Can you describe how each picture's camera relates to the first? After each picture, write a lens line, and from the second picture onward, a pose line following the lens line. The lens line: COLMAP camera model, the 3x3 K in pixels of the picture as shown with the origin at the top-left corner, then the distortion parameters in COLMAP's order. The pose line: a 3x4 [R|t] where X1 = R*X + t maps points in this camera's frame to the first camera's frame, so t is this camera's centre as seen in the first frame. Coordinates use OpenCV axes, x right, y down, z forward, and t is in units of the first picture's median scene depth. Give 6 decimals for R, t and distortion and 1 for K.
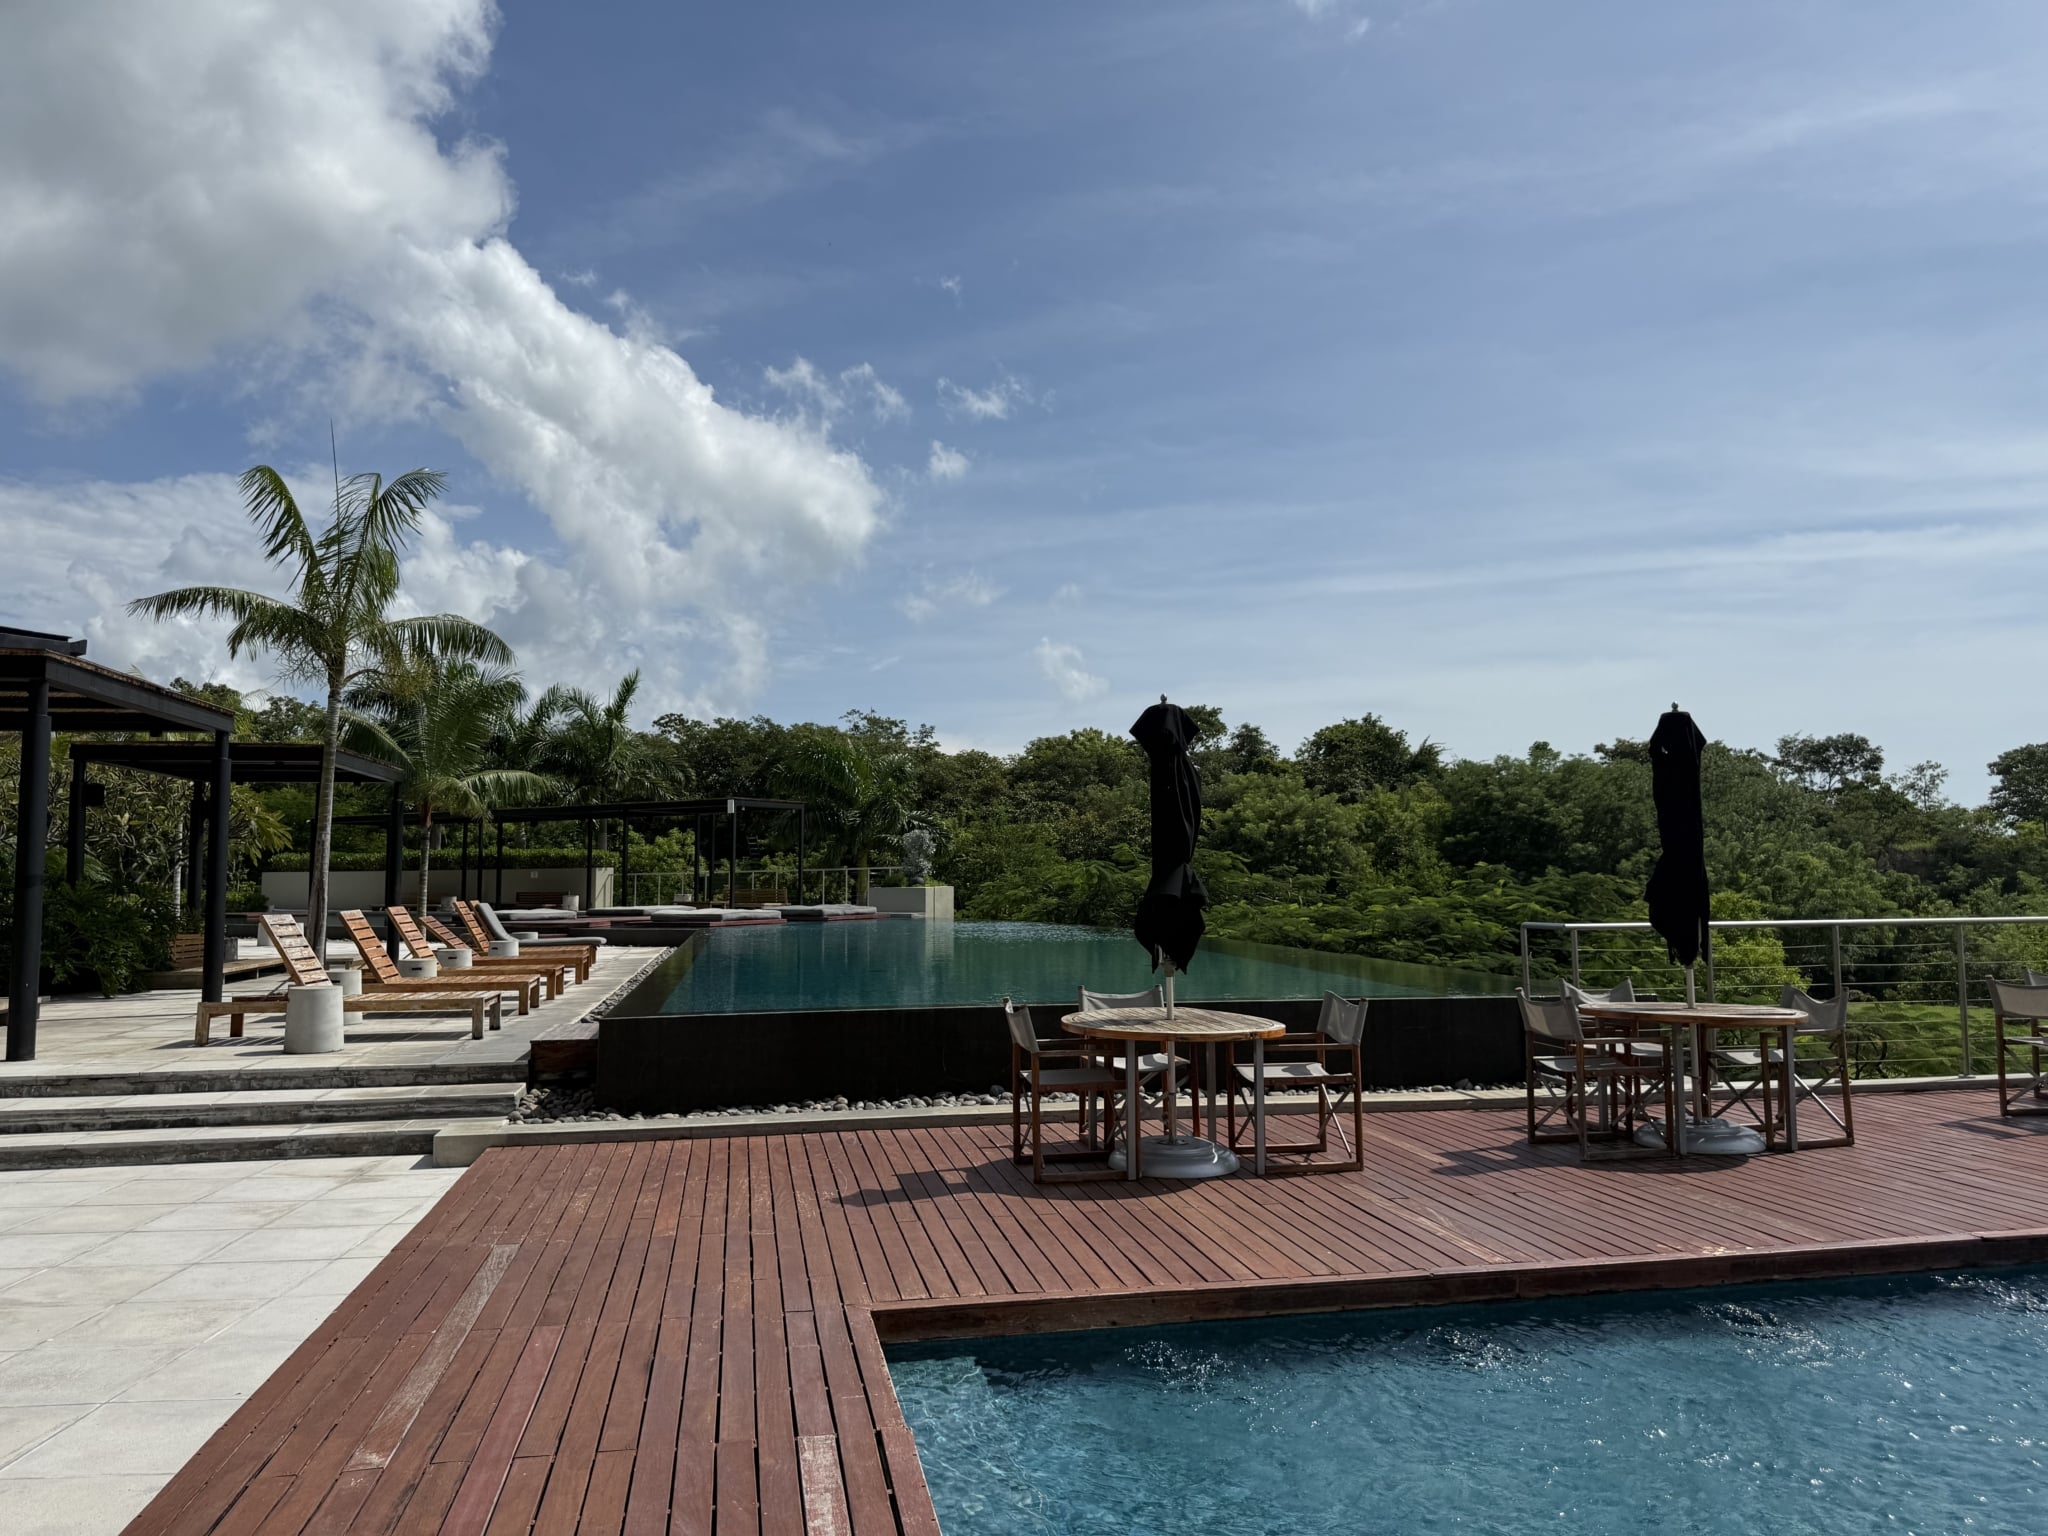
lens RADIAL K [[1418.2, 0, 1024.0], [0, 1418.2, 768.0], [0, 0, 1]] dist [0.001067, 0.000110]
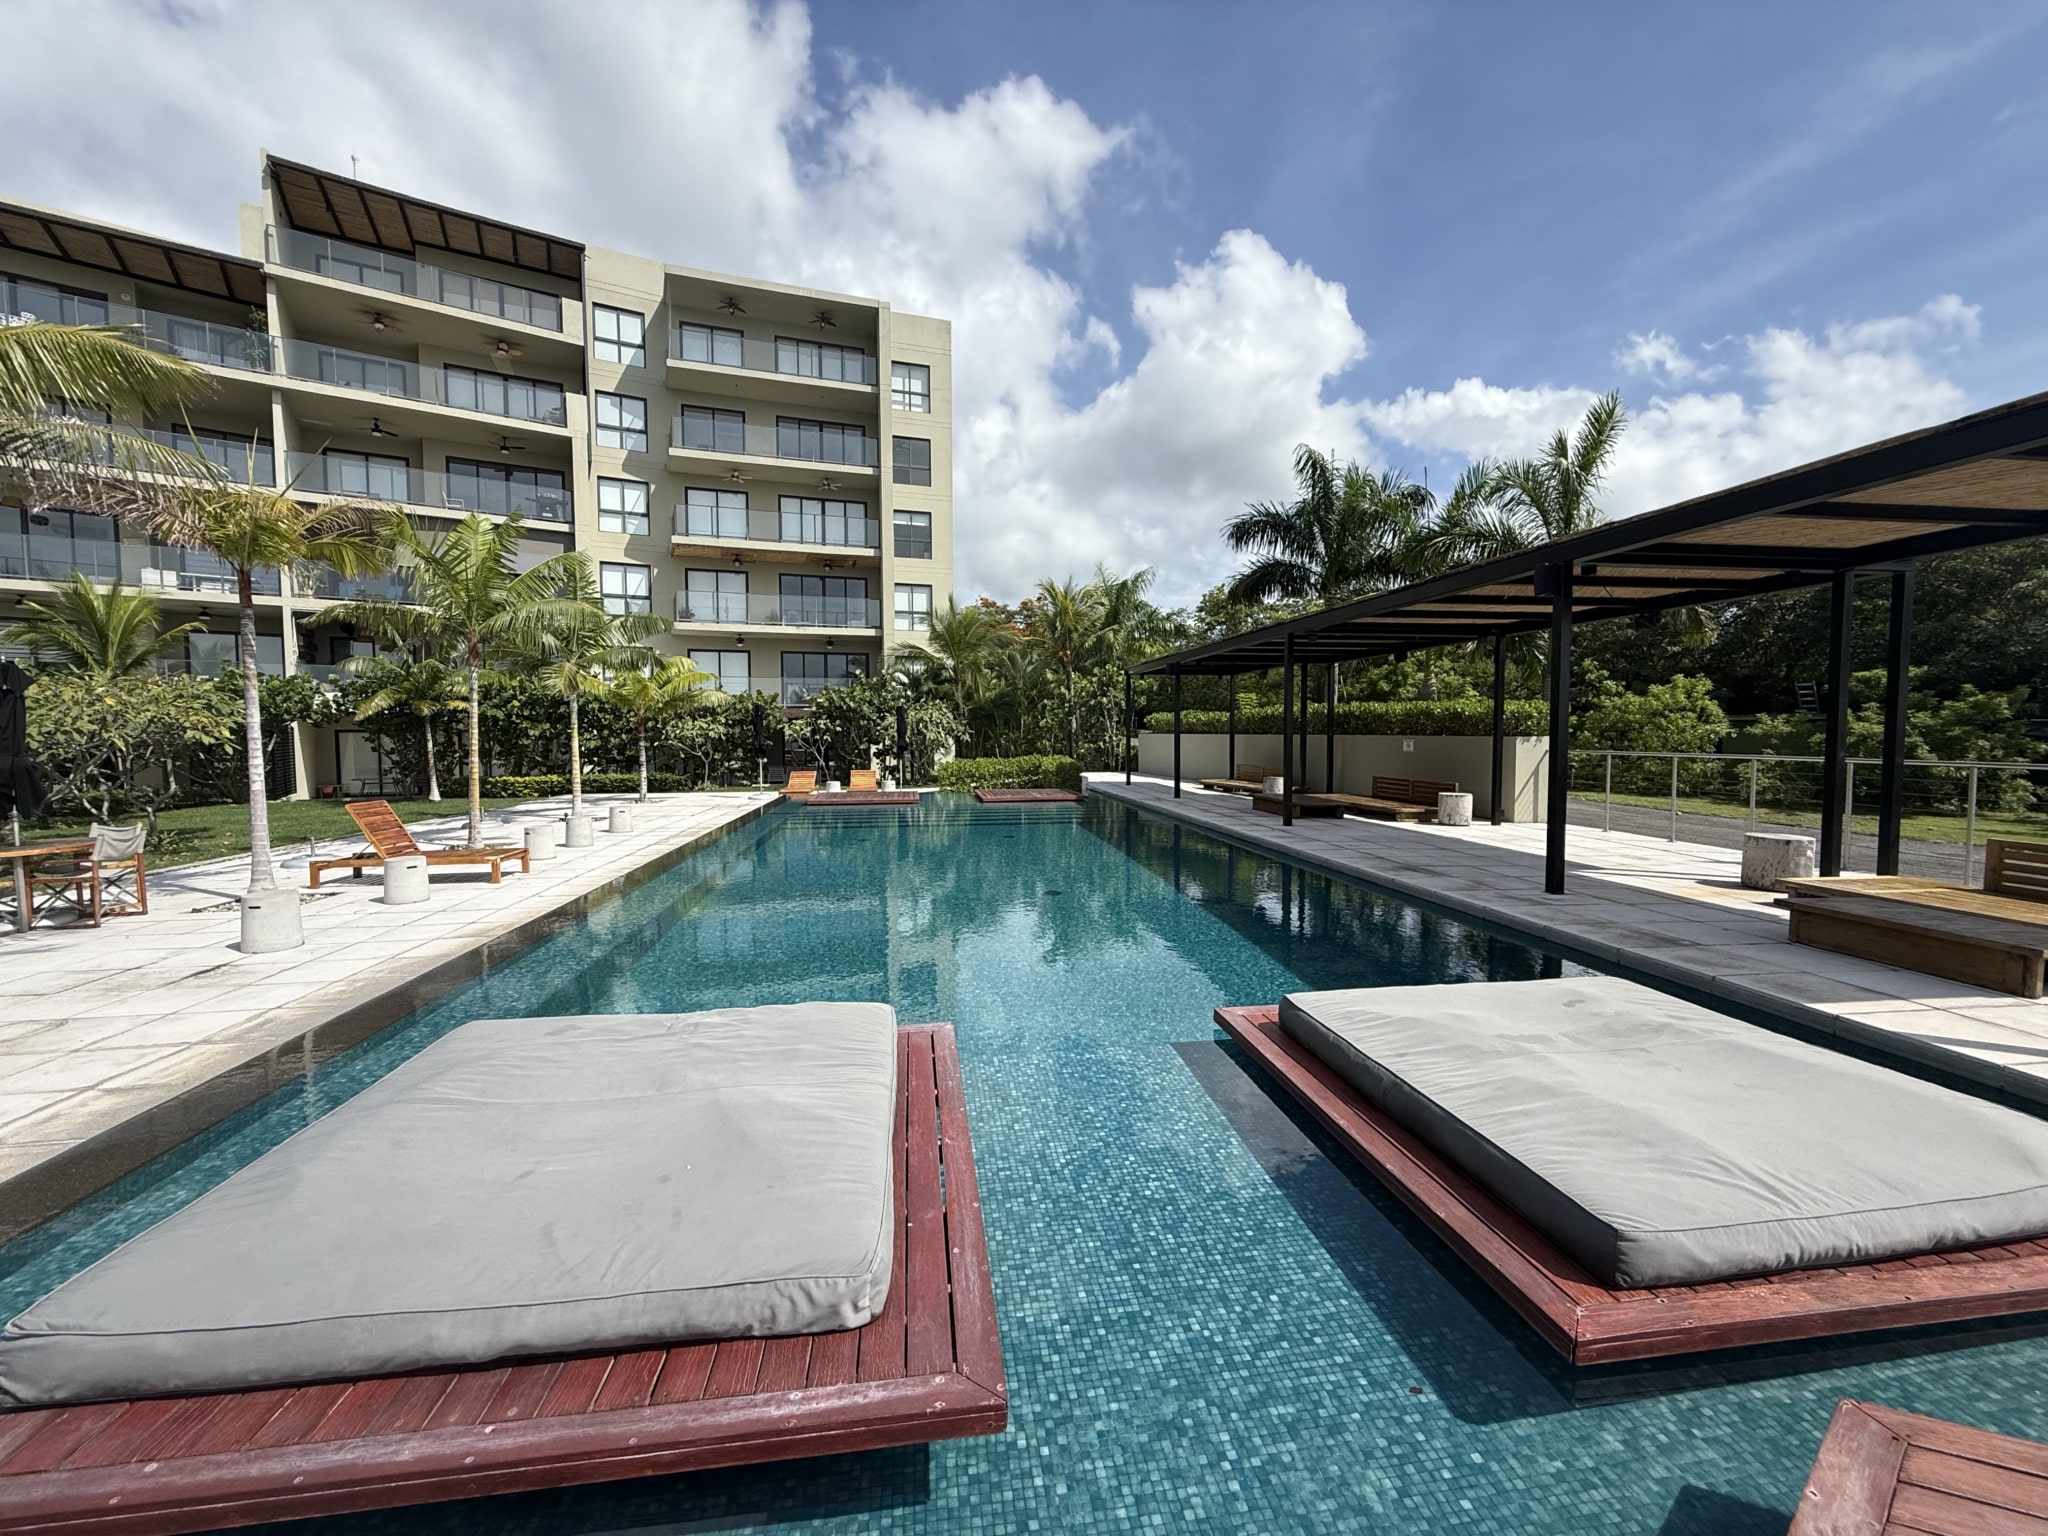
lens RADIAL K [[825.6, 0, 1024.0], [0, 825.6, 768.0], [0, 0, 1]] dist [-0.001034, -0.000086]
pose [[0.625391, 0.042294, -0.779164, -0.175473], [0.059669, 0.993014, 0.101795, 0.039671], [0.778026, -0.110154, 0.618499, 0.656530]]
